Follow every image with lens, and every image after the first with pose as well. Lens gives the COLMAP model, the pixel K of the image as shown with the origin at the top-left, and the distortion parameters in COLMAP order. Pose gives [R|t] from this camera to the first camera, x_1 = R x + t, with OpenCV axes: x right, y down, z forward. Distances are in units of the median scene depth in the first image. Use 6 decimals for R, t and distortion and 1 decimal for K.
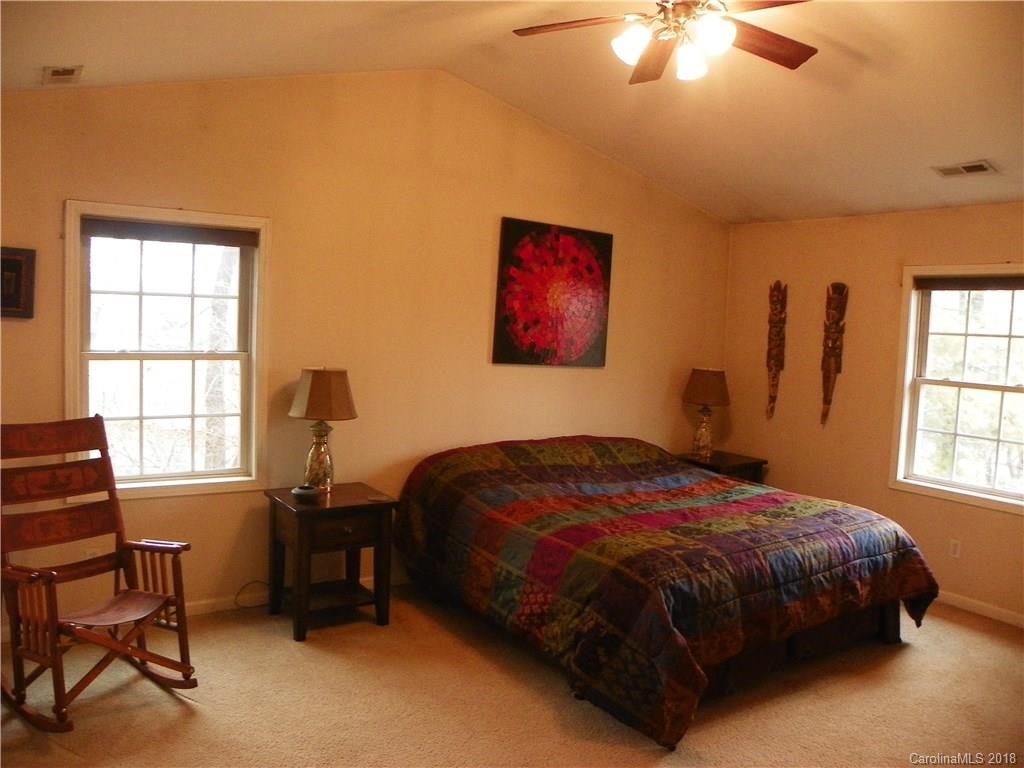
lens RADIAL K [[780.1, 0, 512.0], [0, 780.1, 384.0], [0, 0, 1]] dist [-0.165057, 0.106517]
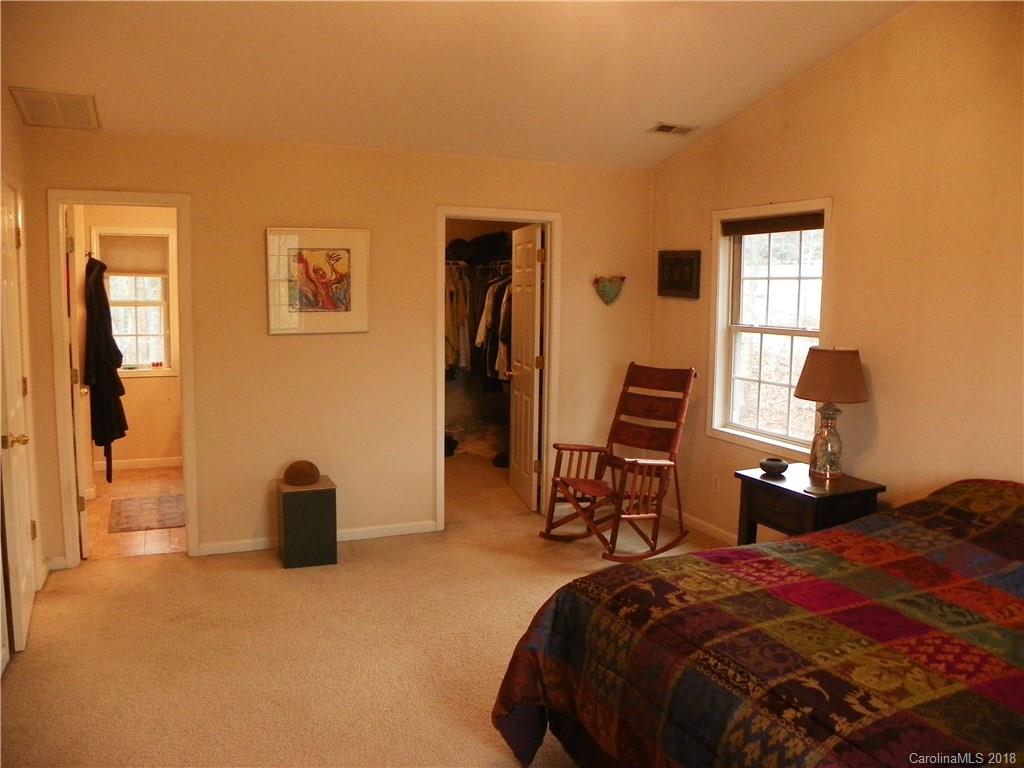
lens RADIAL K [[780.1, 0, 512.0], [0, 780.1, 384.0], [0, 0, 1]] dist [-0.165057, 0.106517]
pose [[-0.248553, 0.057773, -0.966894, 0.815564], [-0.105962, 0.990607, 0.086429, -0.015777], [0.962805, 0.123936, -0.240097, 0.953326]]
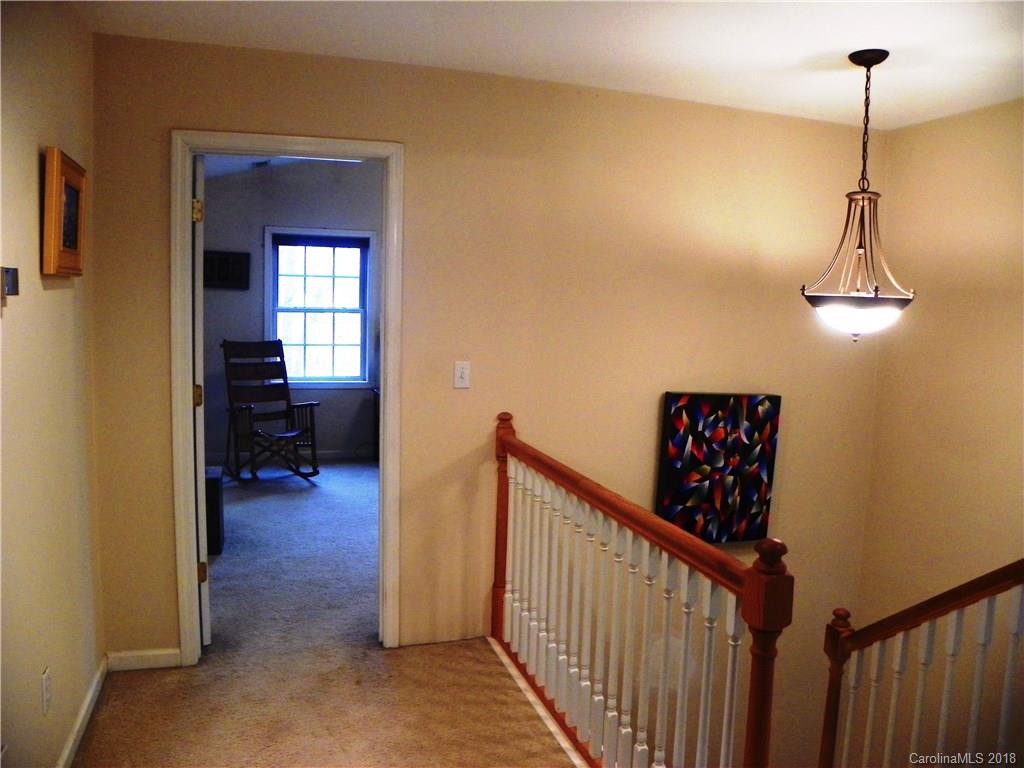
lens RADIAL K [[780.1, 0, 512.0], [0, 780.1, 384.0], [0, 0, 1]] dist [-0.165057, 0.106517]
pose [[0.960389, 0.005297, -0.278614, 0.519743], [-0.005962, 0.999981, -0.001540, 0.144867], [0.278600, 0.003141, 0.960402, -0.660284]]
